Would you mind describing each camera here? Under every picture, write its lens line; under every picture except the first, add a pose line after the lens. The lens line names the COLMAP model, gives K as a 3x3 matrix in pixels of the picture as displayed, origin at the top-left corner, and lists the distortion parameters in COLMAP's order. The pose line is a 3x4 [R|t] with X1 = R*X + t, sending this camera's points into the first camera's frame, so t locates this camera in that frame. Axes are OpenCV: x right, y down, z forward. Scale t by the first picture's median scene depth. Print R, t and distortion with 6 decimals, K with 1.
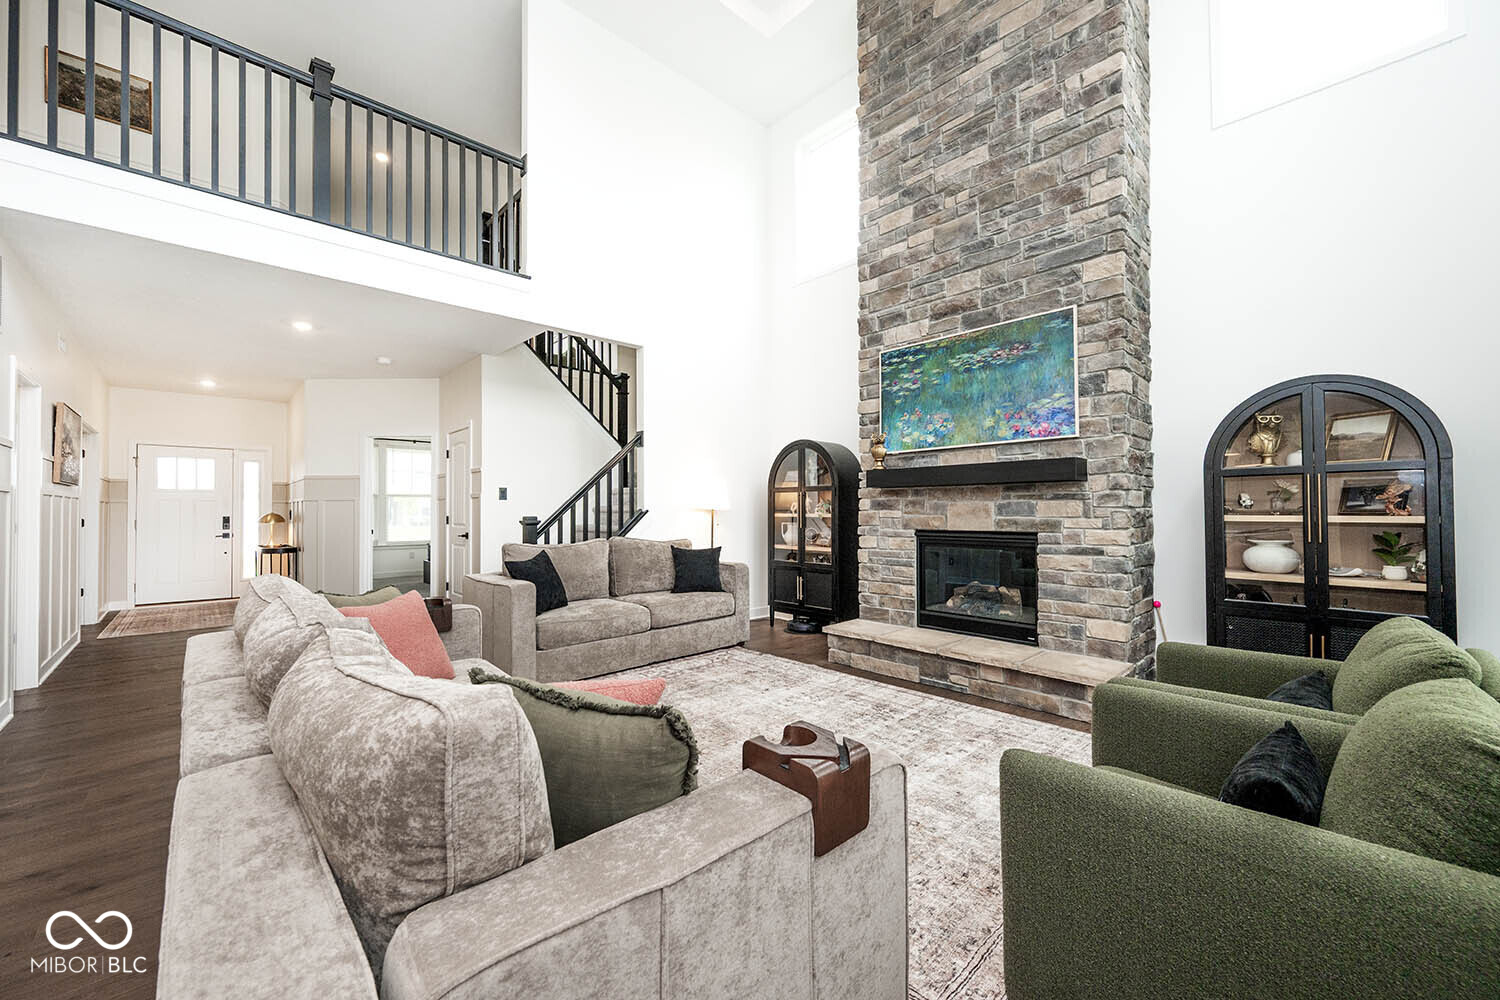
lens RADIAL K [[585.8, 0, 748.9], [0, 585.8, 502.4], [0, 0, 1]] dist [-0.000321, -0.000315]
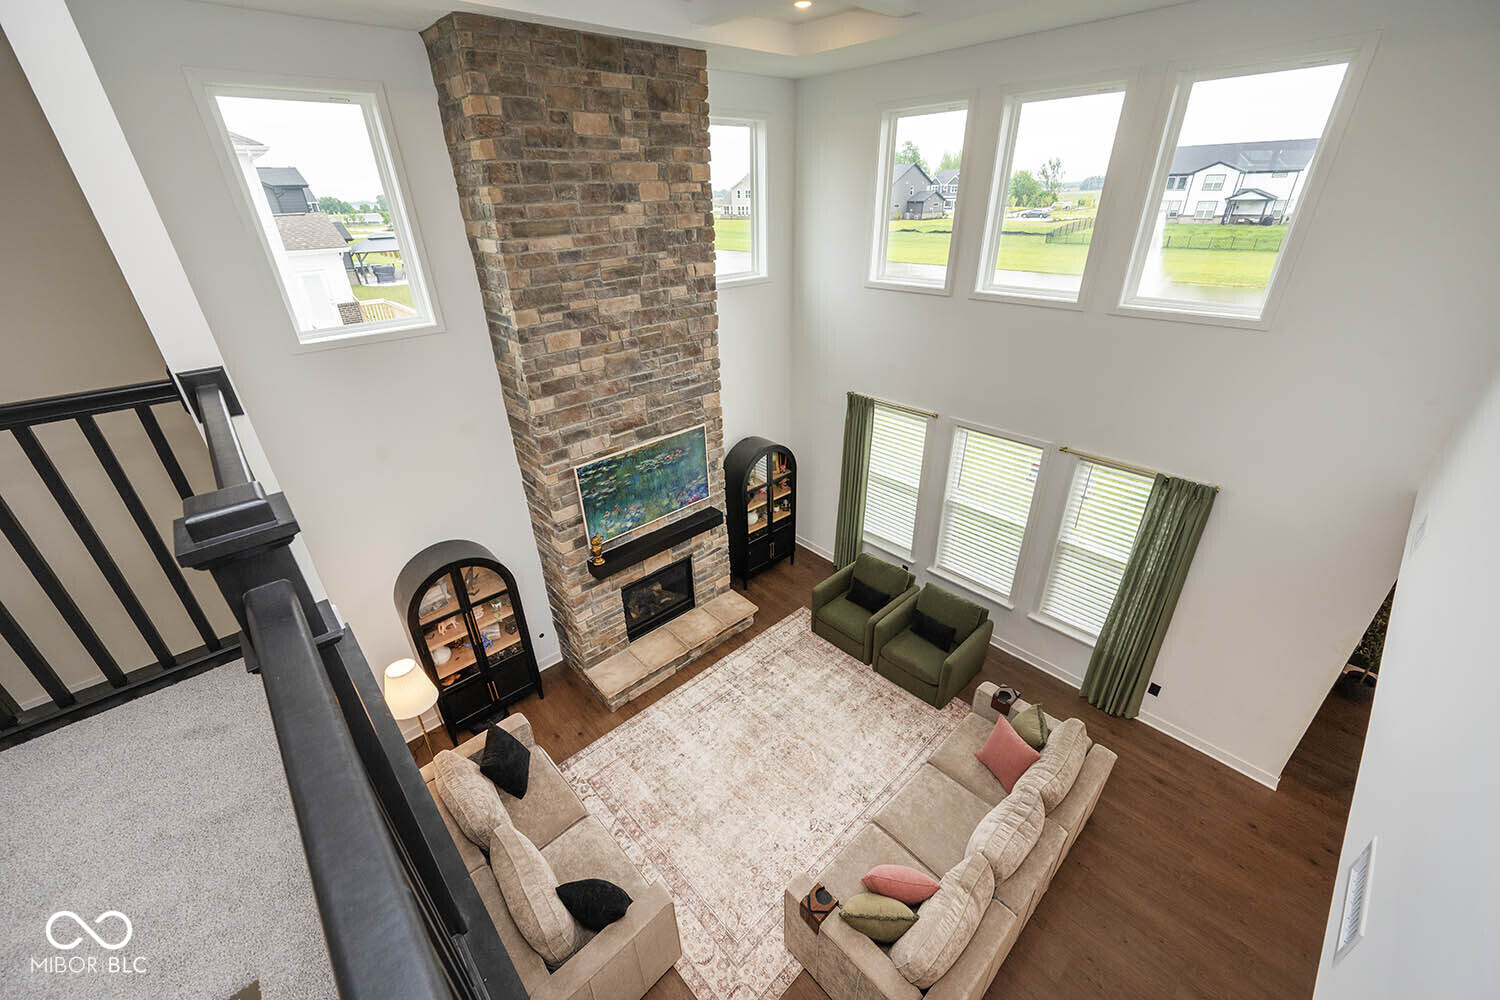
lens RADIAL K [[585.8, 0, 743.7], [0, 585.8, 504.3], [0, 0, 1]] dist [-0.000321, -0.000315]
pose [[0.015524, -0.467046, 0.884097, -0.818871], [0.014120, 0.884218, 0.466862, -0.759190], [-0.999780, 0.005235, 0.020322, 0.737697]]
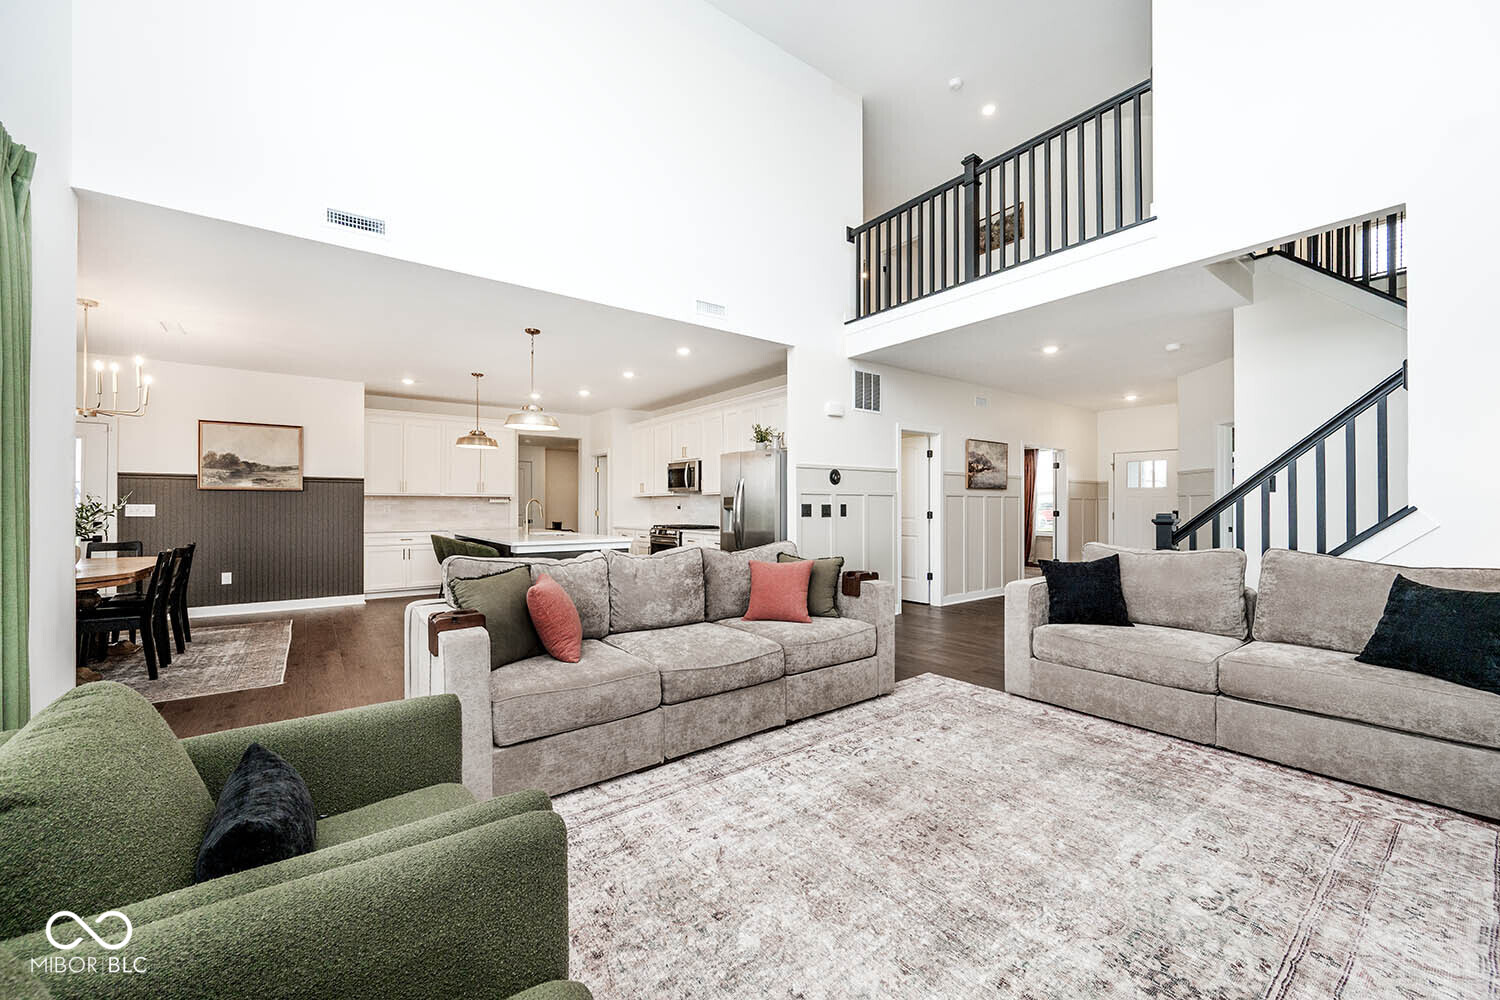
lens RADIAL K [[585.8, 0, 747.0], [0, 585.8, 499.1], [0, 0, 1]] dist [-0.000321, -0.000315]
pose [[-0.109170, -0.008168, -0.993990, 0.538217], [0.012744, 0.999873, -0.009616, 0.005121], [0.993941, -0.013717, -0.109052, 0.580417]]
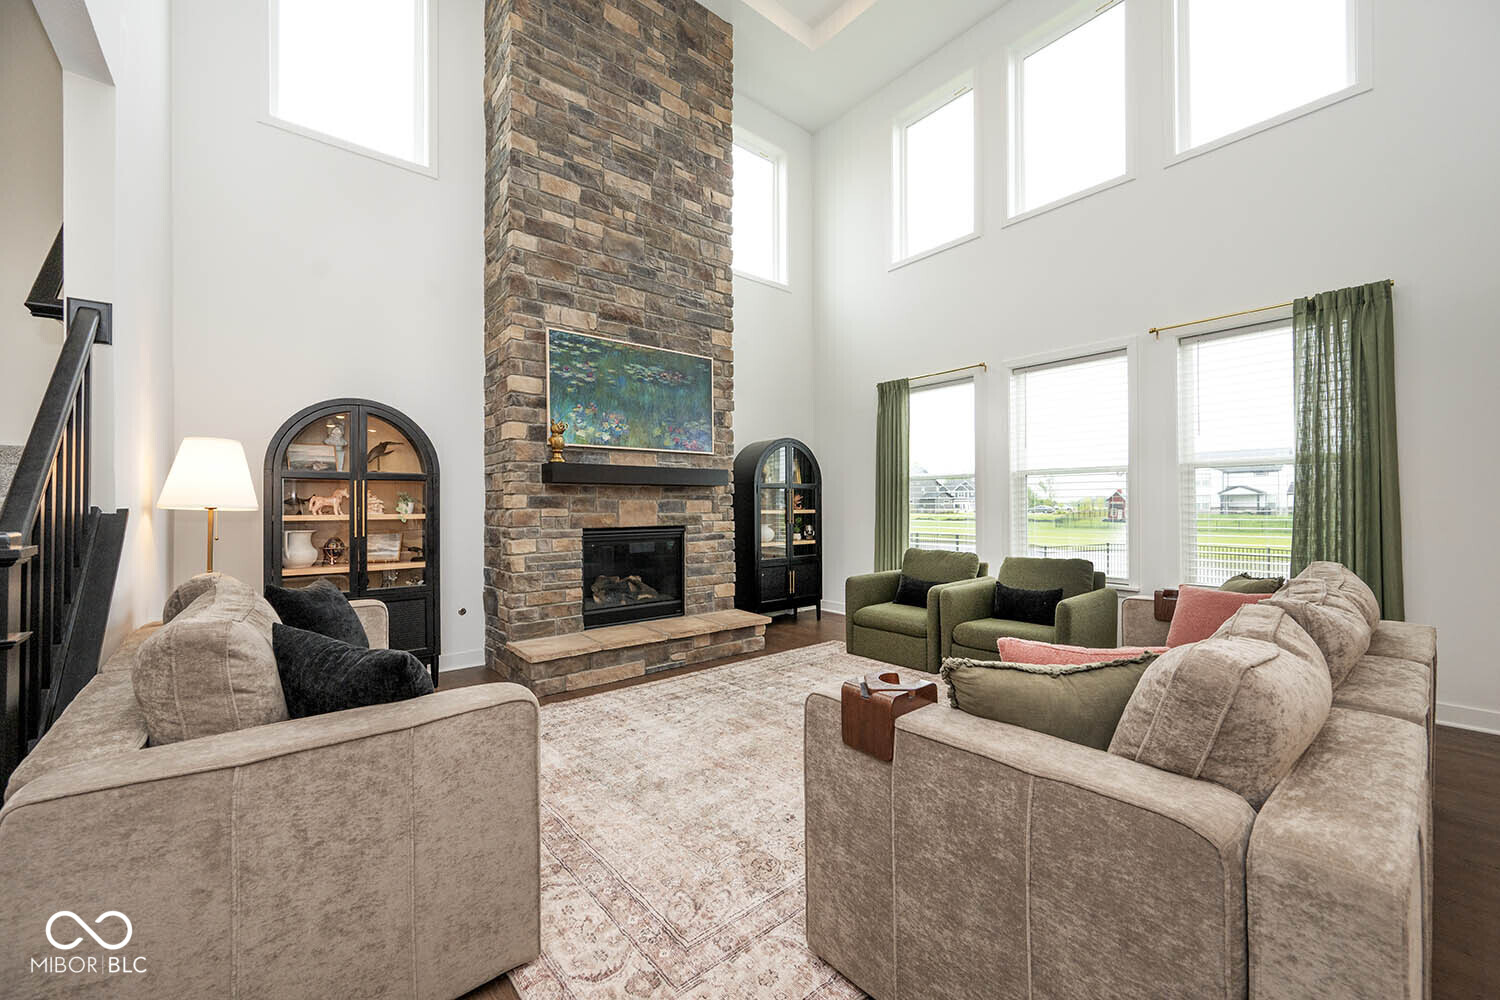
lens RADIAL K [[585.8, 0, 748.0], [0, 585.8, 503.9], [0, 0, 1]] dist [-0.000321, -0.000315]
pose [[0.057955, 0.006420, 0.998299, -0.689604], [-0.008492, 0.999946, -0.005937, 0.010245], [-0.998283, -0.008133, 0.058006, 0.713355]]
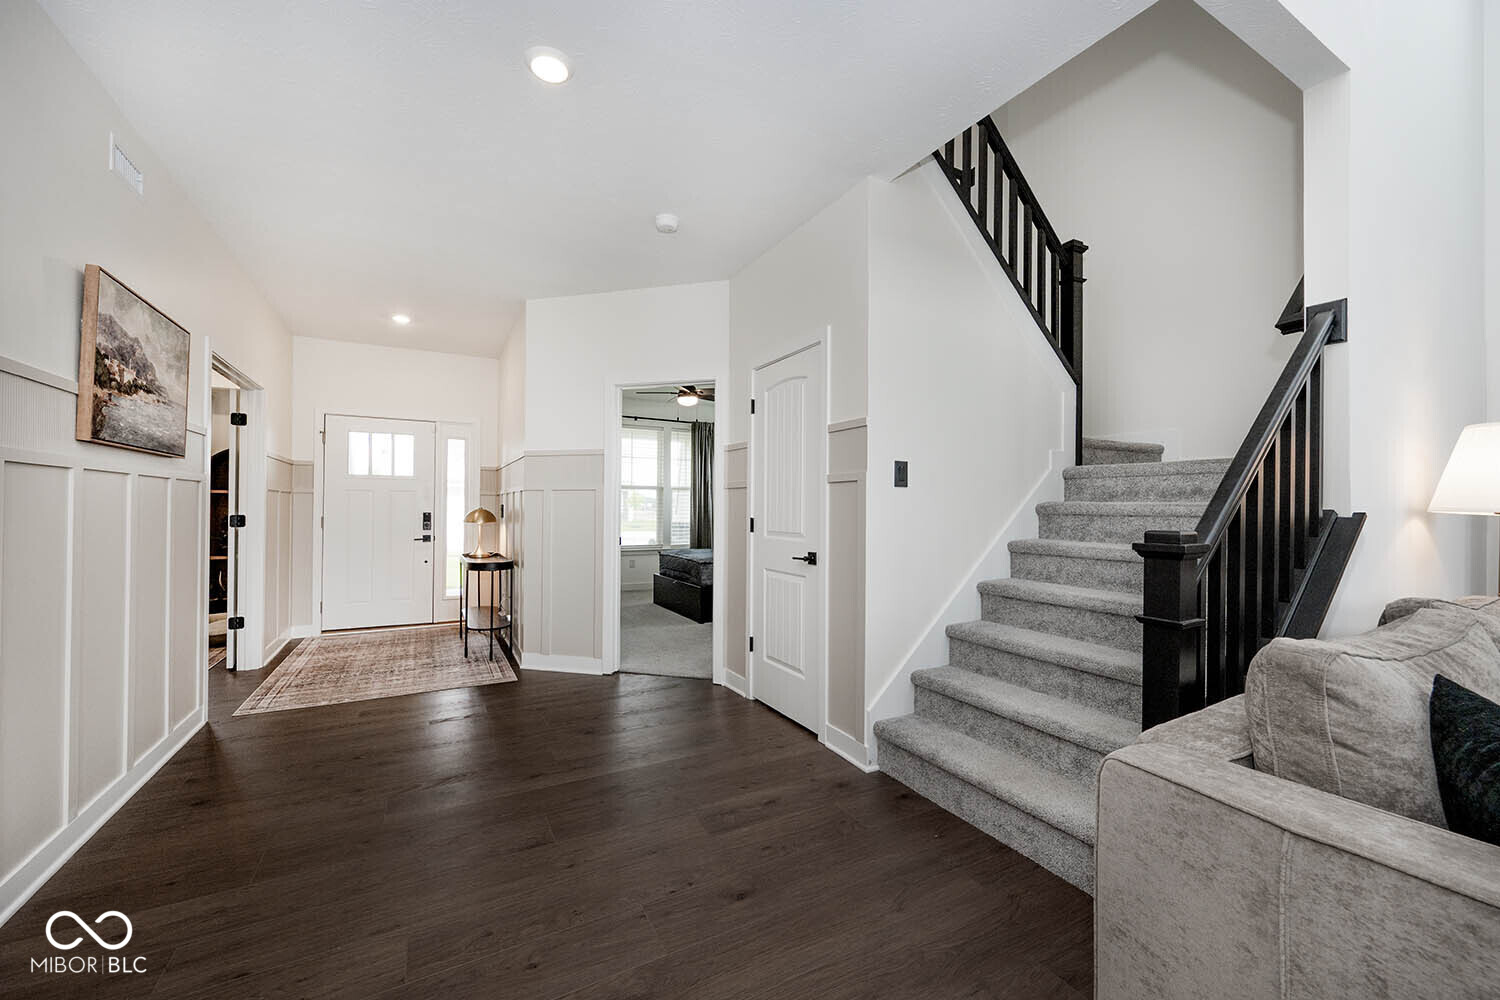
lens RADIAL K [[585.8, 0, 753.2], [0, 585.8, 503.6], [0, 0, 1]] dist [-0.000321, -0.000315]
pose [[0.969839, 0.008286, -0.243607, -0.574800], [-0.006688, 0.999950, 0.007386, 0.008764], [0.243656, -0.005534, 0.969846, 0.702468]]
